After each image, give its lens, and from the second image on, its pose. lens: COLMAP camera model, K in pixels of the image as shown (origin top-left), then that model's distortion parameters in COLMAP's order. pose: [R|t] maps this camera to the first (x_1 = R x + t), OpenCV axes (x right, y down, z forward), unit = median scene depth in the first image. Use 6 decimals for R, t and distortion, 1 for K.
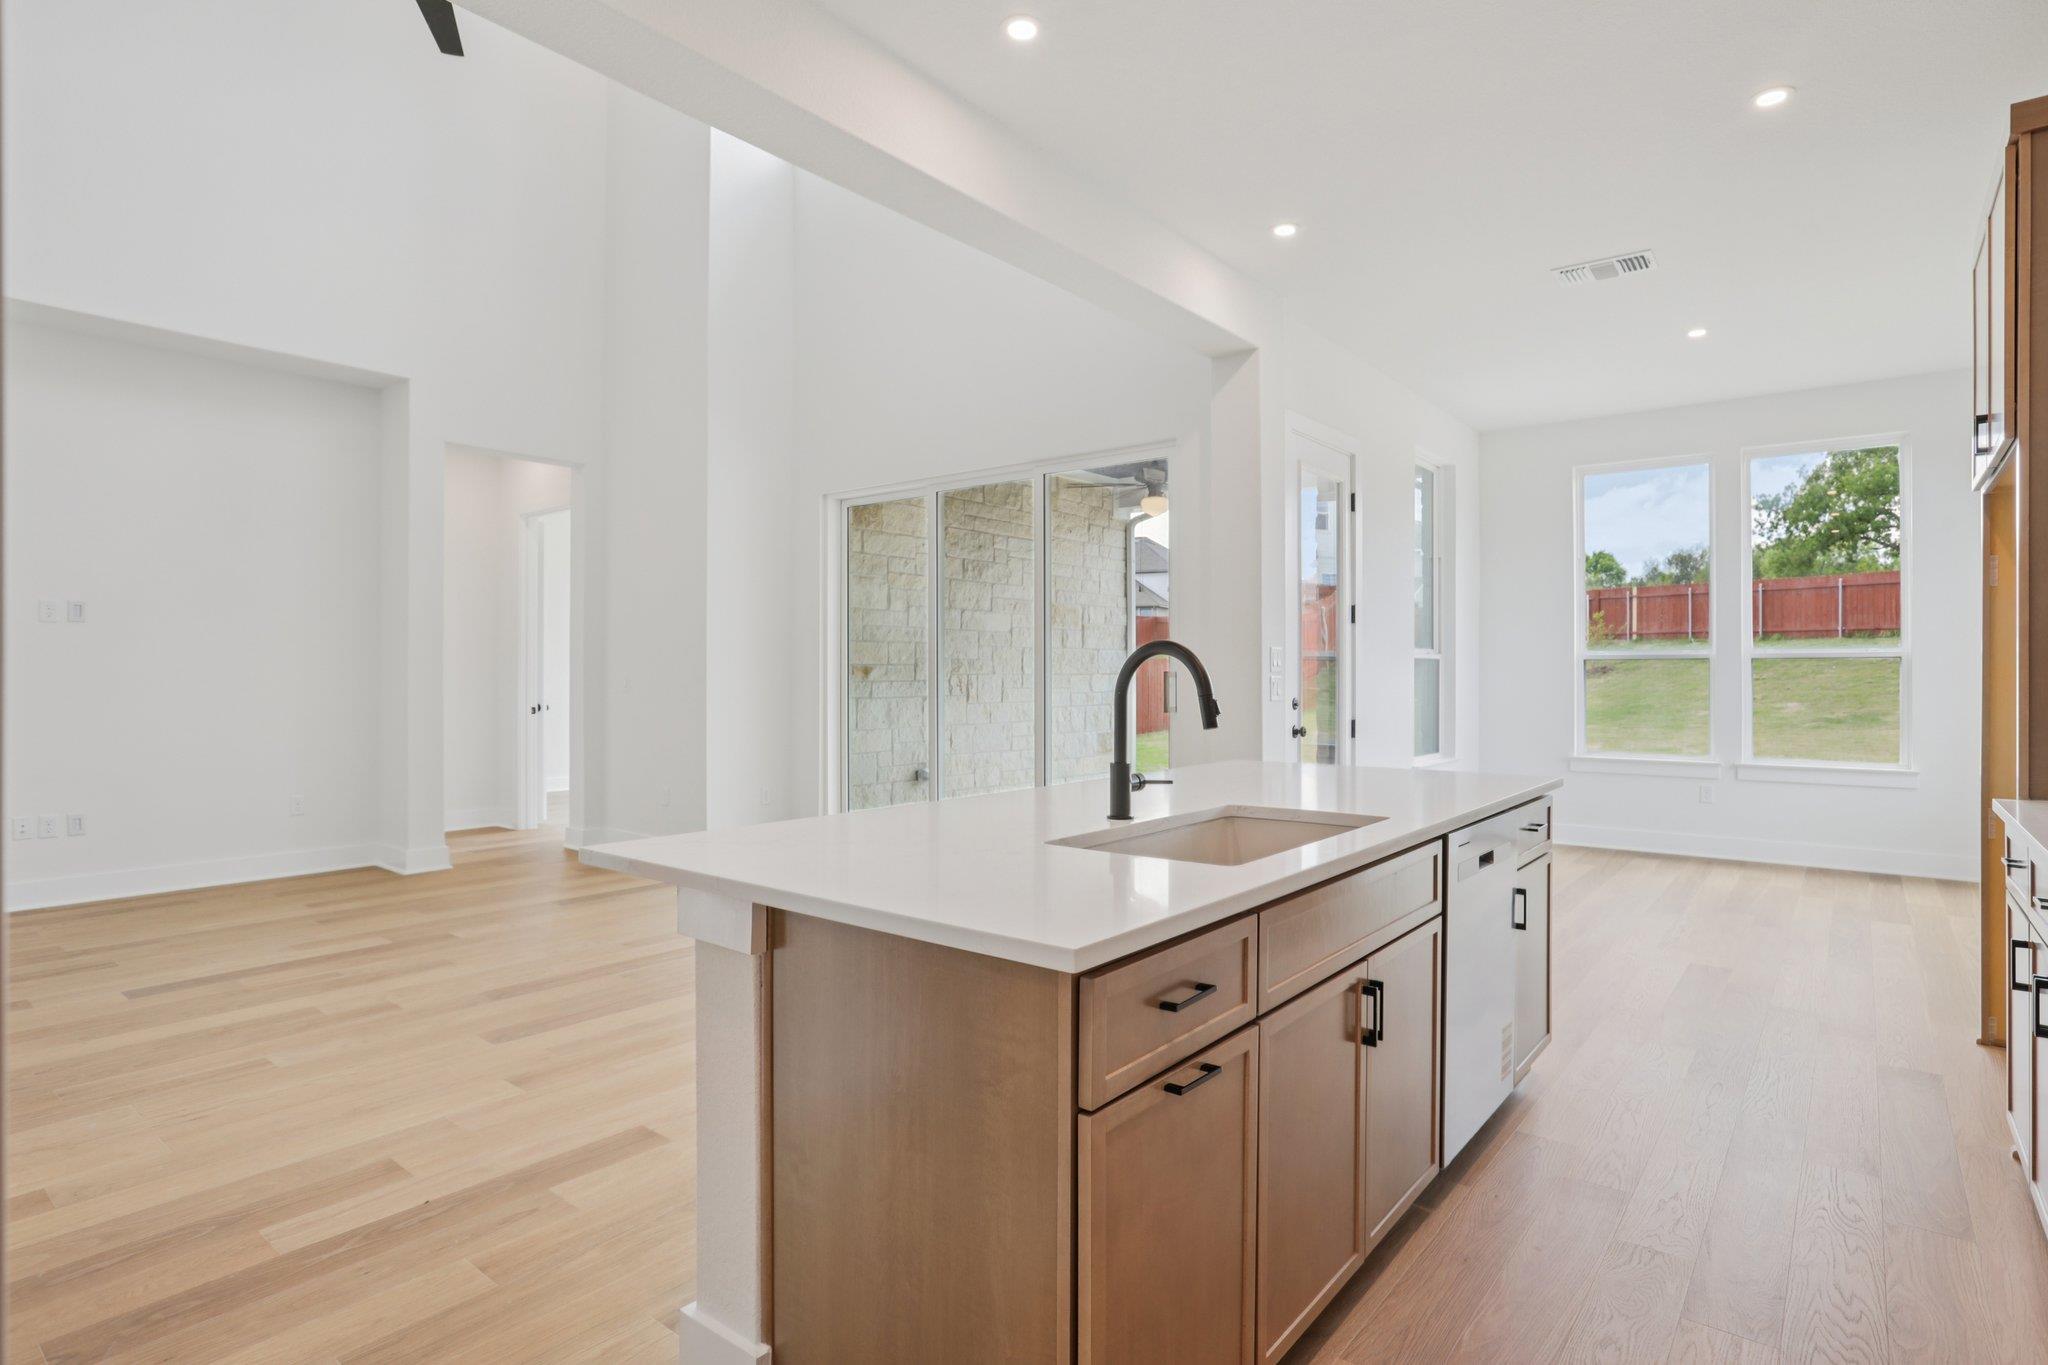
lens RADIAL K [[1053.0, 0, 1024.0], [0, 1053.0, 682.5], [0, 0, 1]] dist [-0.067840, 0.047389]
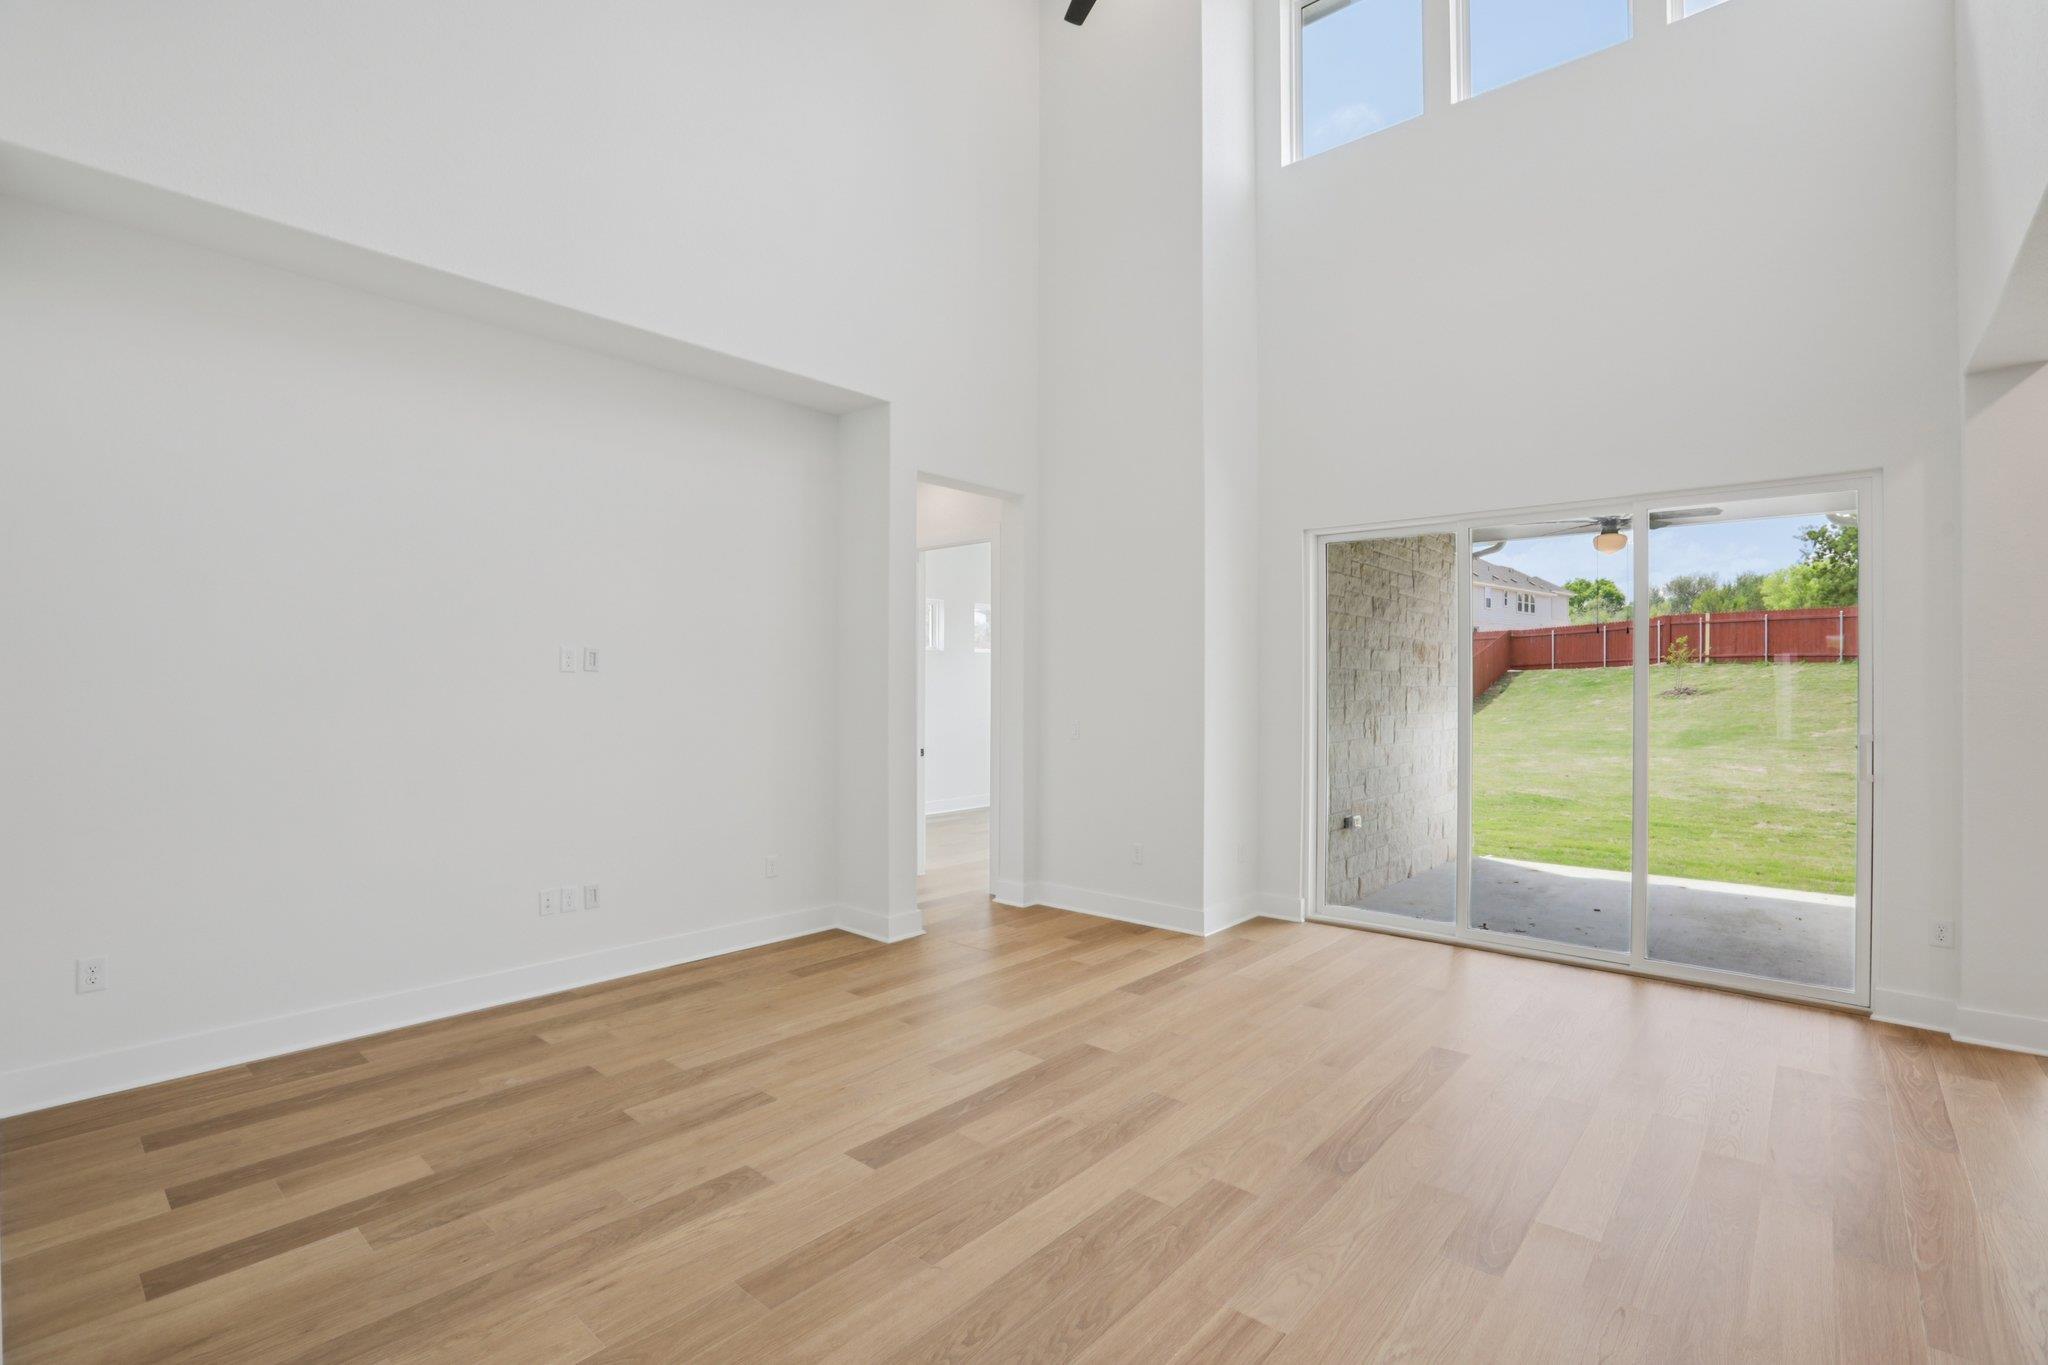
lens RADIAL K [[933.9, 0, 1036.1], [0, 933.9, 684.6], [0, 0, 1]] dist [-0.046256, 0.017052]
pose [[0.999472, 0.002137, -0.032423, -0.336283], [-0.002514, 0.999930, -0.011585, -0.025791], [0.032396, 0.011660, 0.999407, 0.137611]]
